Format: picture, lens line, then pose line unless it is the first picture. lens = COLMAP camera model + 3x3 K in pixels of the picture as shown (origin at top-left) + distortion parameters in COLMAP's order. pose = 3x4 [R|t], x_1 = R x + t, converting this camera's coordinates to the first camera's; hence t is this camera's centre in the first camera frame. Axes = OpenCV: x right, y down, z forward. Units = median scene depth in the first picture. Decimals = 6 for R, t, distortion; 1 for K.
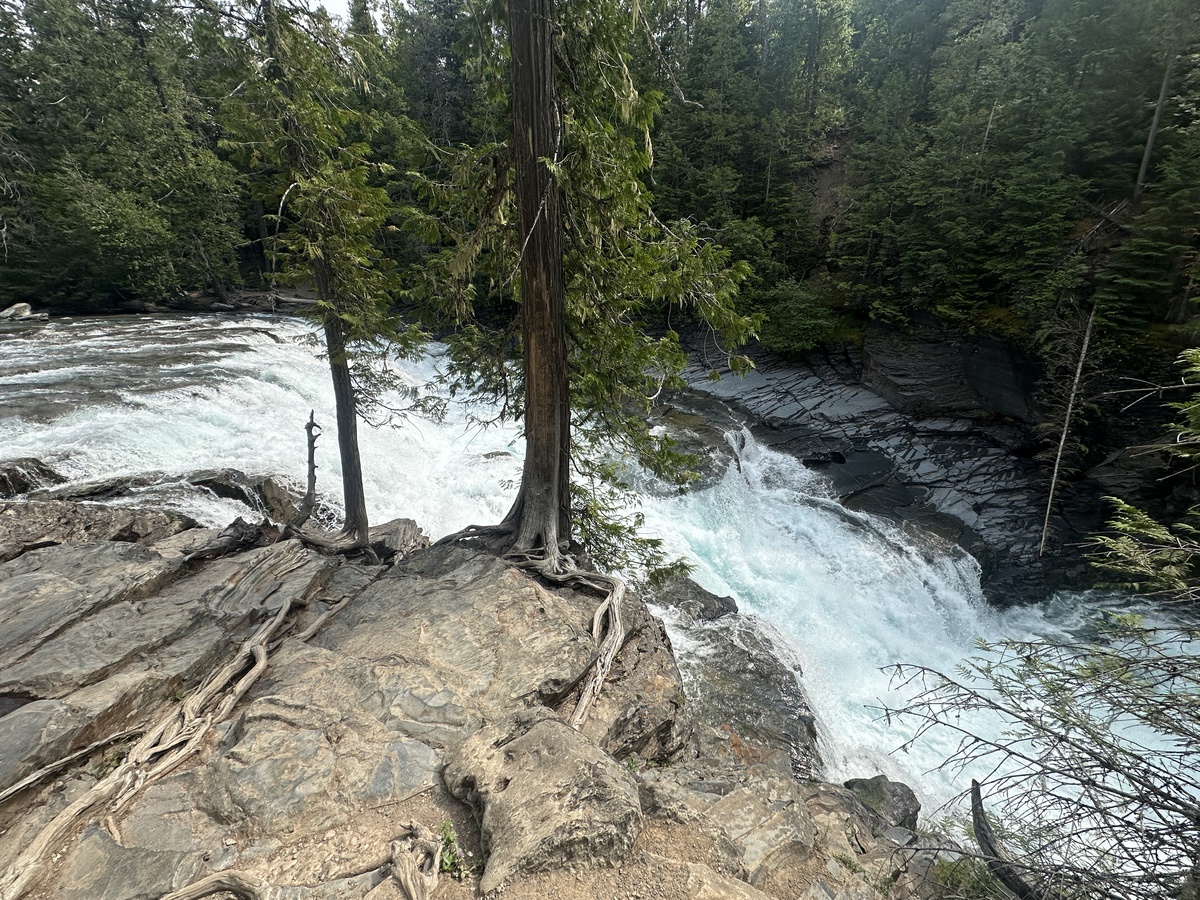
lens RADIAL K [[474.4, 0, 605.3], [0, 474.4, 452.1], [0, 0, 1]] dist [-0.000262, -0.000125]
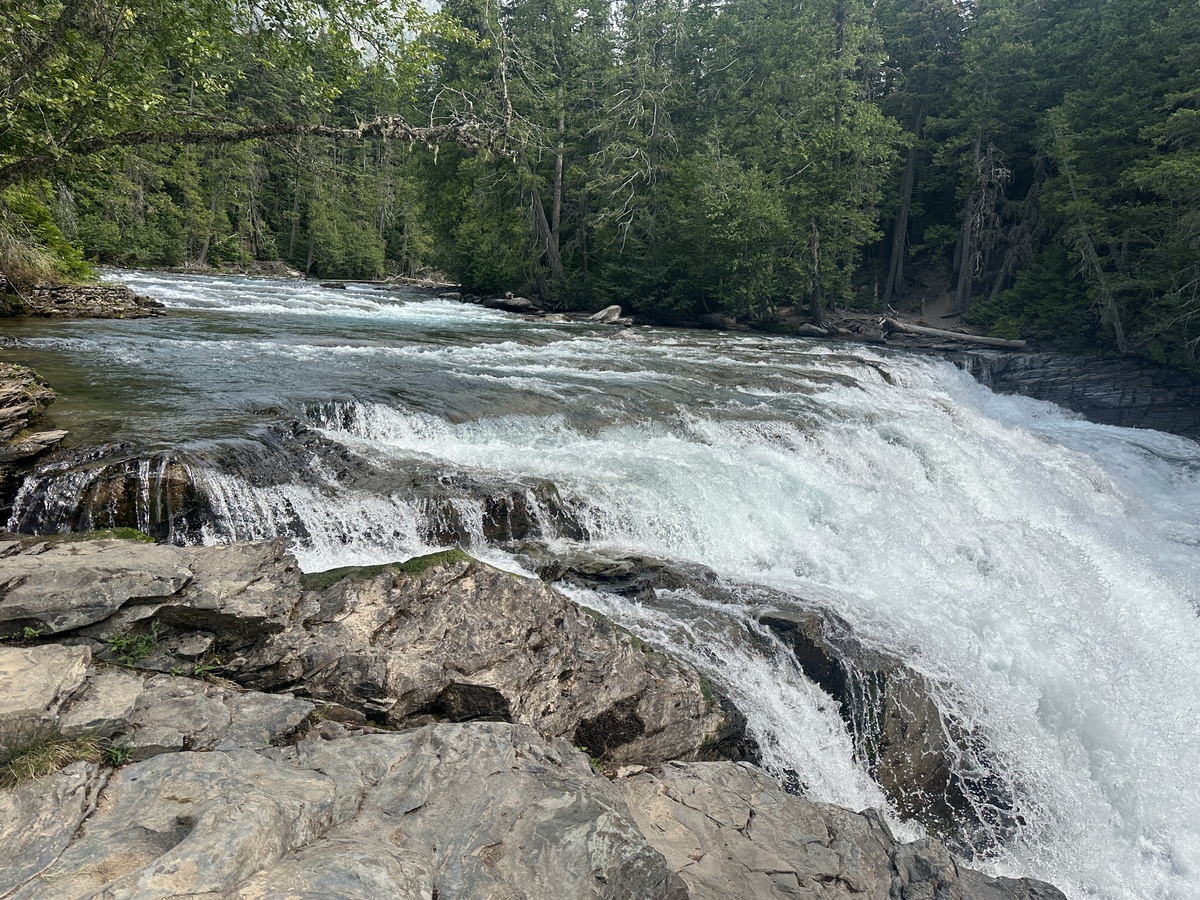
lens RADIAL K [[846.6, 0, 594.2], [0, 846.6, 475.8], [0, 0, 1]] dist [-0.005160, -0.010392]
pose [[0.628978, 0.194712, -0.752645, -0.111624], [-0.318461, 0.947704, -0.020961, 0.002196], [0.709203, 0.252872, 0.658093, 0.098734]]
